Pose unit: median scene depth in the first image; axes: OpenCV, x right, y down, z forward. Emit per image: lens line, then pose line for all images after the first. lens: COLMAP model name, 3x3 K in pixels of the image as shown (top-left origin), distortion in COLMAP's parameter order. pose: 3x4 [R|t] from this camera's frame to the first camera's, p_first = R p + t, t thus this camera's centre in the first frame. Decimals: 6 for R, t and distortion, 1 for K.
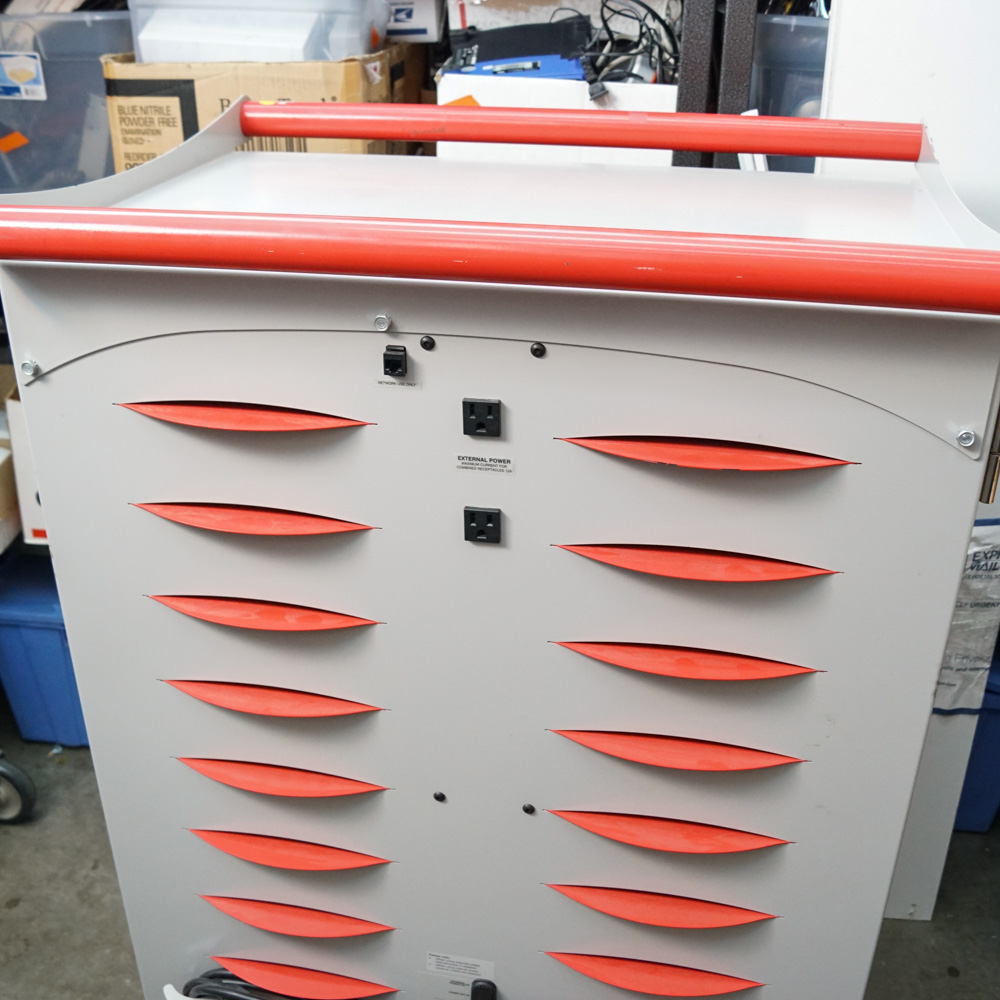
lens RADIAL K [[1174.3, 0, 500.0], [0, 1174.3, 500.0], [0, 0, 1]] dist [-0.091330, 0.042998]
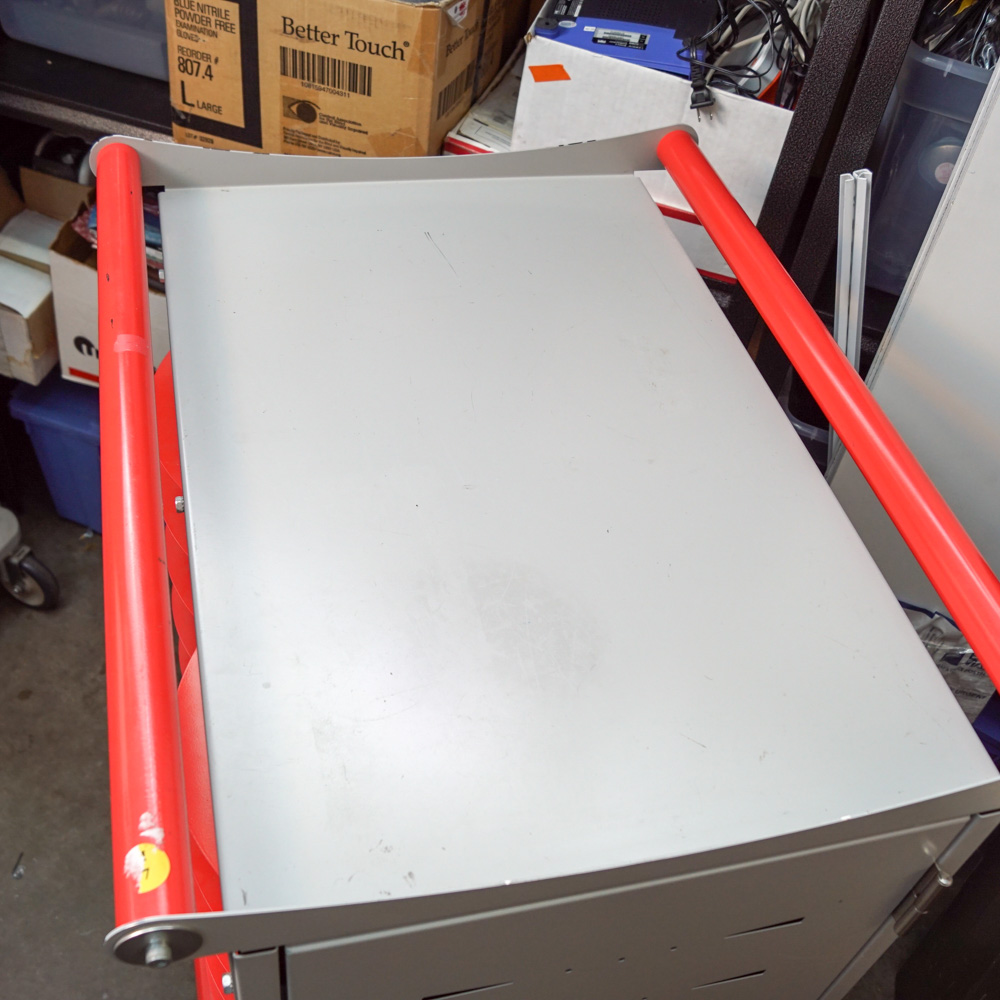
lens RADIAL K [[1174.3, 0, 500.0], [0, 1174.3, 500.0], [0, 0, 1]] dist [-0.091330, 0.042998]
pose [[0.974843, 0.216158, -0.054381, 0.040587], [-0.188224, 0.929015, 0.318597, -0.265780], [0.119388, -0.300346, 0.946329, 0.061101]]
